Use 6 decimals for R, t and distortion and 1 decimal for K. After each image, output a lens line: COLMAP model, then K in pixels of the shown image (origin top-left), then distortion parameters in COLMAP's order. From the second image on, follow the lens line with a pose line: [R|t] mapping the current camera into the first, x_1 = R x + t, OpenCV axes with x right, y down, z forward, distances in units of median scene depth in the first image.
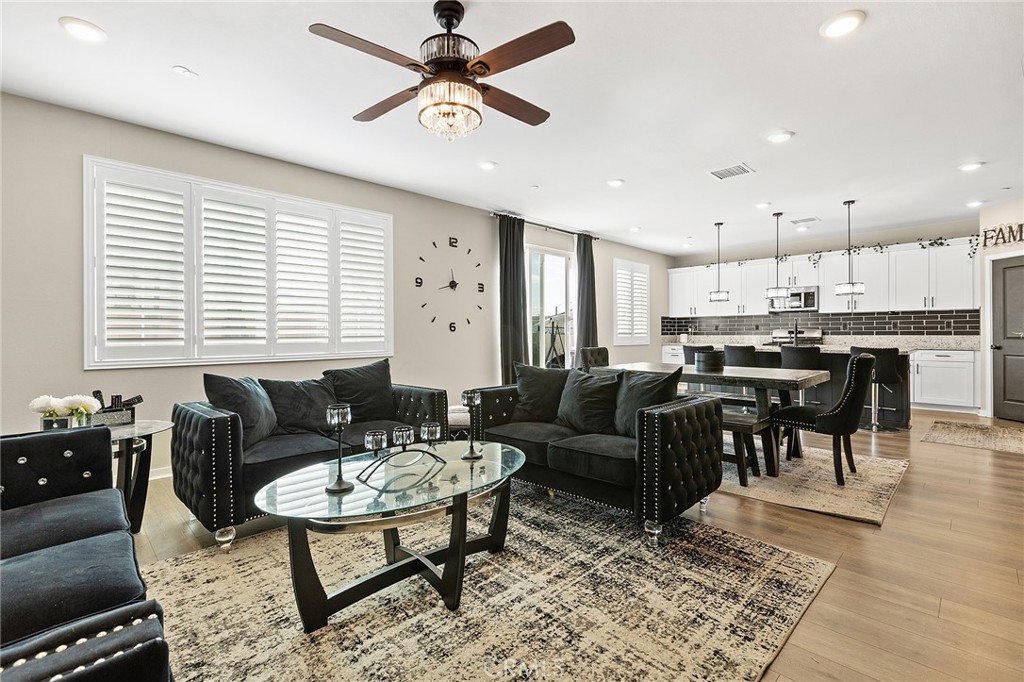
lens RADIAL K [[462.9, 0, 513.3], [0, 462.9, 332.4], [0, 0, 1]] dist [0.001258, -0.001561]
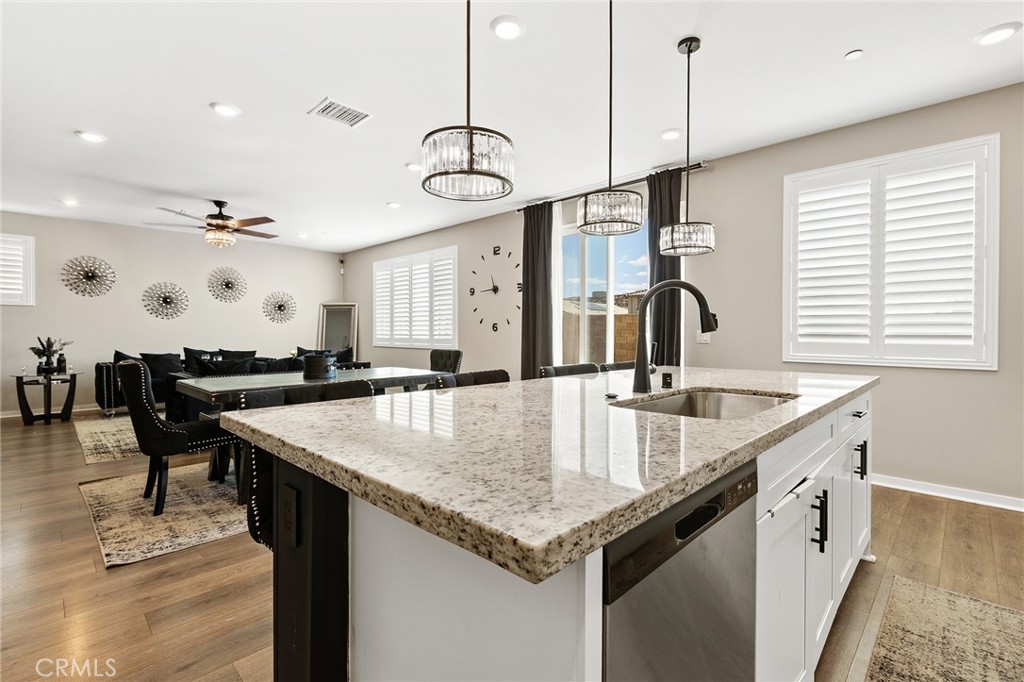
lens RADIAL K [[462.9, 0, 521.0], [0, 462.9, 337.1], [0, 0, 1]] dist [0.001258, -0.001561]
pose [[0.026169, 0.016240, -0.999526, 0.906744], [0.001330, 0.999867, 0.016281, -0.005111], [0.999657, -0.001755, 0.026144, 0.947488]]
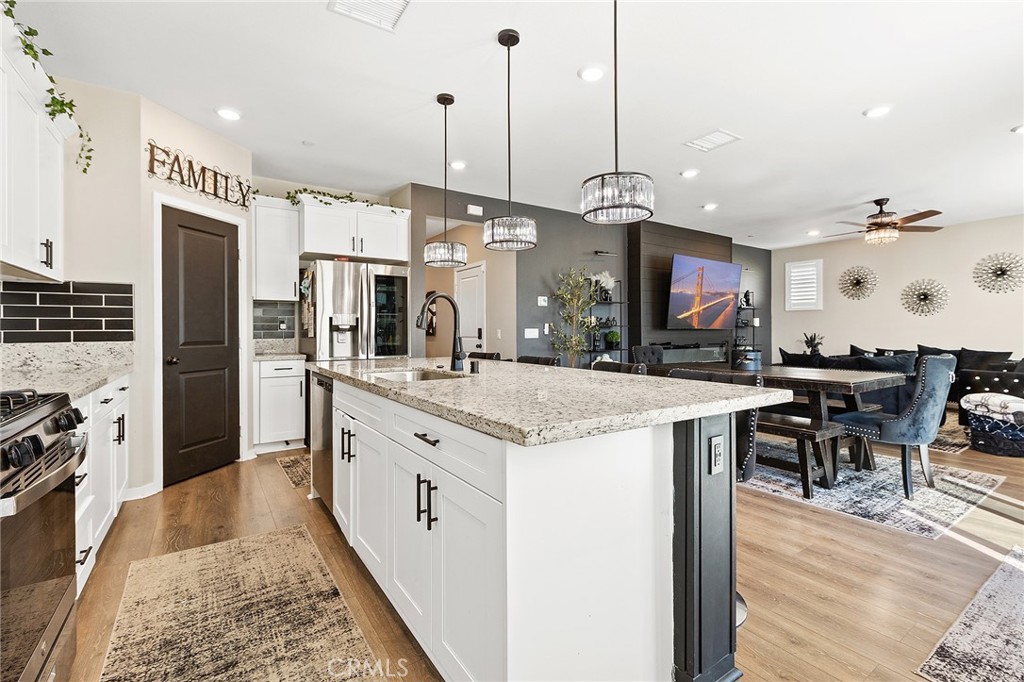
lens RADIAL K [[462.9, 0, 519.7], [0, 462.9, 333.4], [0, 0, 1]] dist [0.001258, -0.001561]
pose [[-0.982454, 0.008756, 0.186298, 0.500088], [0.009026, 0.999959, 0.000602, 0.001046], [-0.186285, 0.002273, -0.982493, 1.416162]]
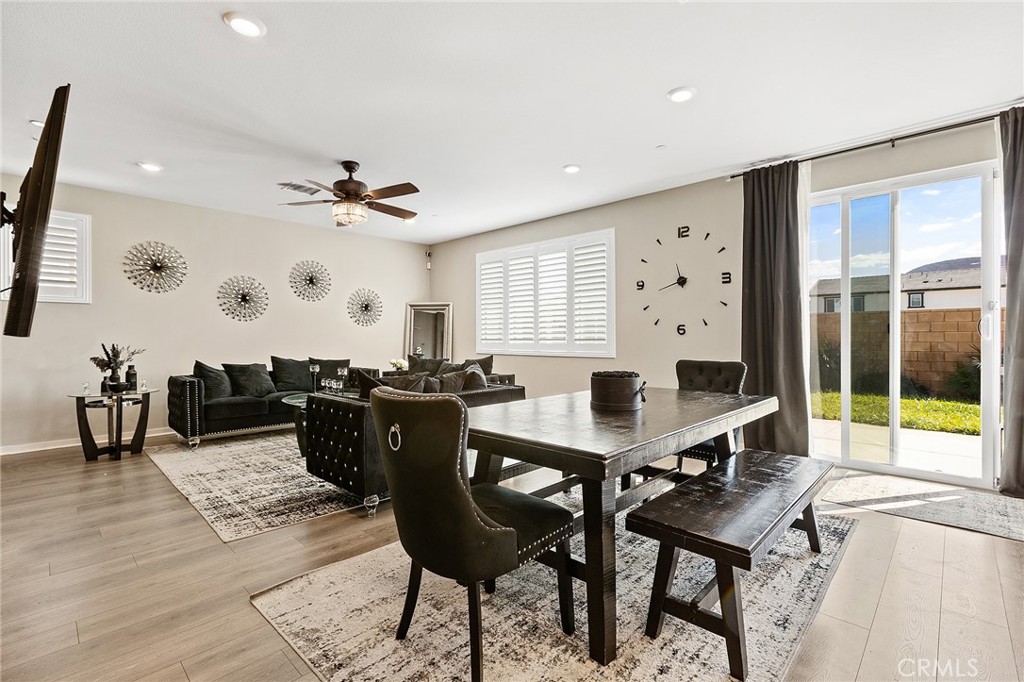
lens RADIAL K [[462.9, 0, 519.6], [0, 462.9, 338.3], [0, 0, 1]] dist [0.001258, -0.001561]
pose [[0.026231, 0.009160, -0.999614, 0.673448], [0.003971, 0.999949, 0.009267, -0.004311], [0.999648, -0.004213, 0.026193, 0.616180]]
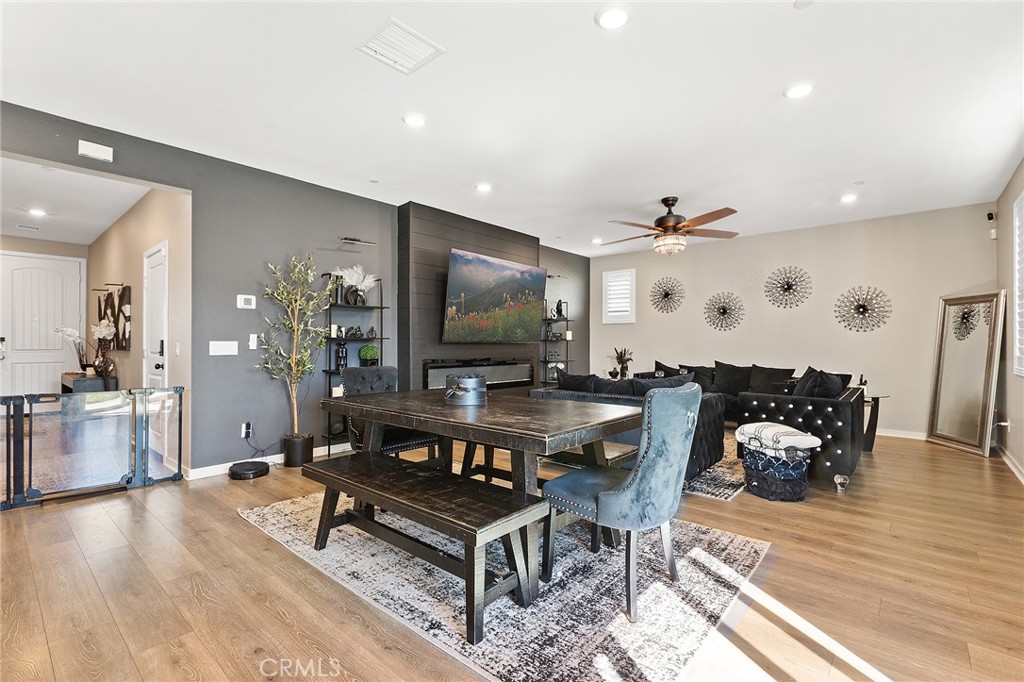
lens RADIAL K [[462.9, 0, 524.7], [0, 462.9, 347.9], [0, 0, 1]] dist [0.001258, -0.001561]
pose [[-0.996915, 0.005053, -0.078325, 0.282413], [0.004574, 0.999970, 0.006292, -0.000636], [0.078355, 0.005914, -0.996908, 1.157566]]
